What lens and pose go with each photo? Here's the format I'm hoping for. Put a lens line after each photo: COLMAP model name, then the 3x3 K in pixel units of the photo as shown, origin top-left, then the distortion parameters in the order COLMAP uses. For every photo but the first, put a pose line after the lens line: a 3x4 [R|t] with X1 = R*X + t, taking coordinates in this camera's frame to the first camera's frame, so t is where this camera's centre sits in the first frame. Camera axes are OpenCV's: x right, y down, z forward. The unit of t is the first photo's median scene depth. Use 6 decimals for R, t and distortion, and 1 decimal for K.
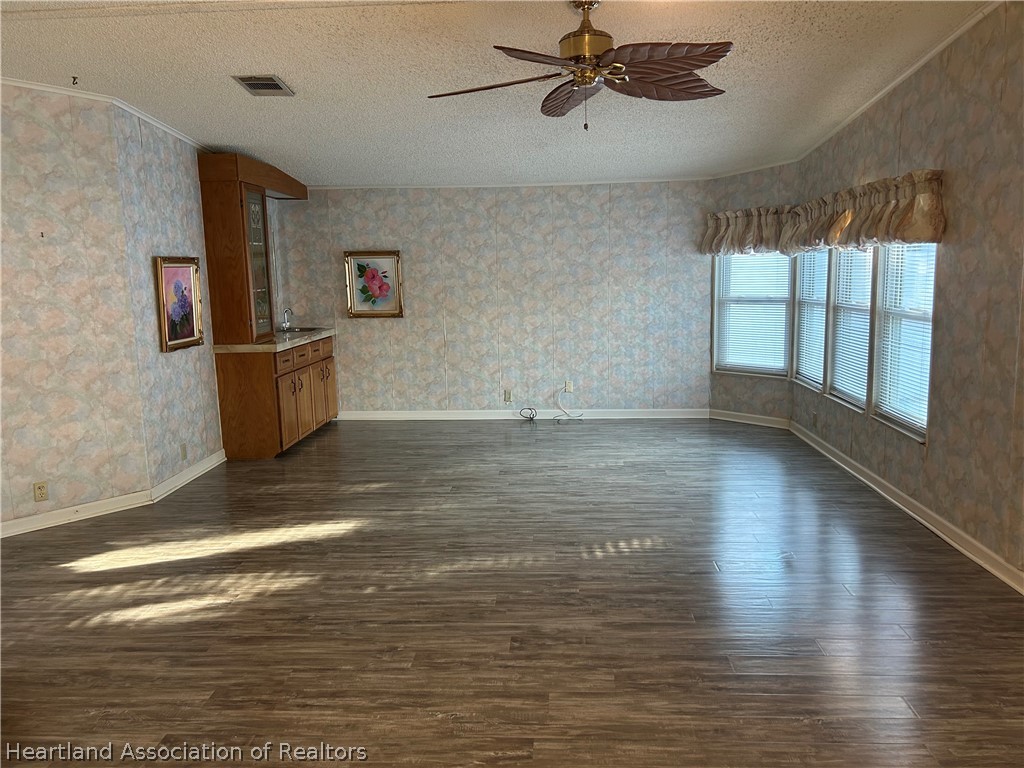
lens RADIAL K [[779.9, 0, 522.8], [0, 779.9, 389.3], [0, 0, 1]] dist [0.059888, -0.074940]
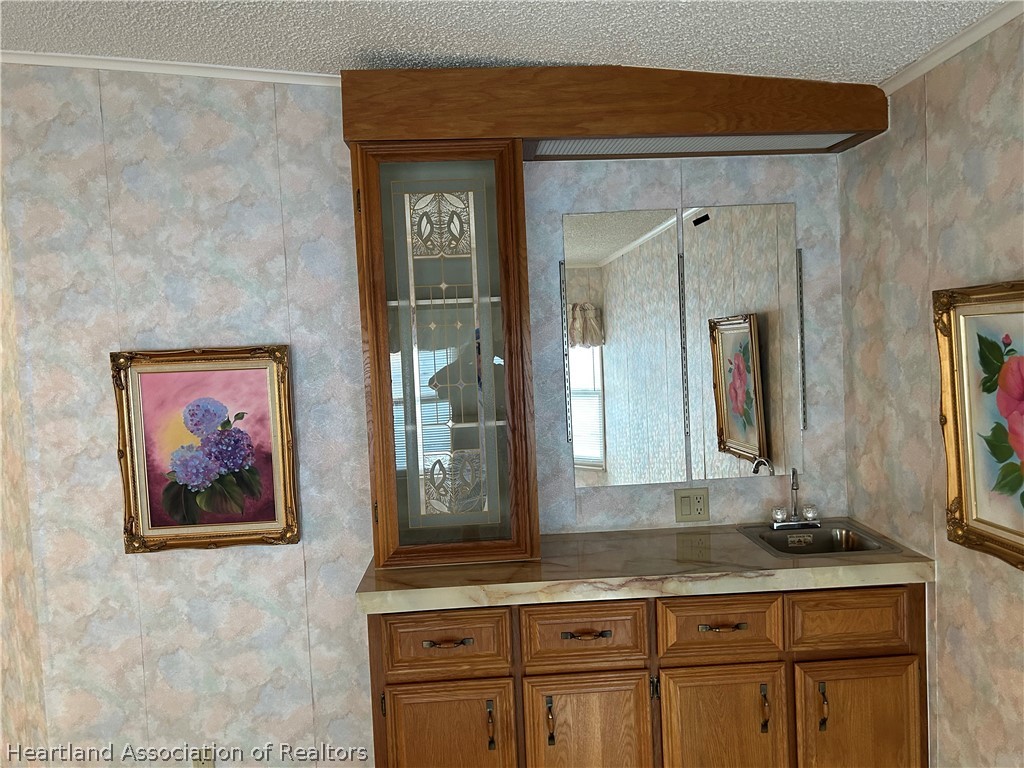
lens RADIAL K [[779.9, 0, 522.8], [0, 779.9, 389.3], [0, 0, 1]] dist [0.059888, -0.074940]
pose [[0.097871, 0.070323, -0.992711, 0.023755], [-0.117475, 0.991343, 0.058645, -0.142465], [0.988241, 0.110879, 0.105285, 0.839020]]
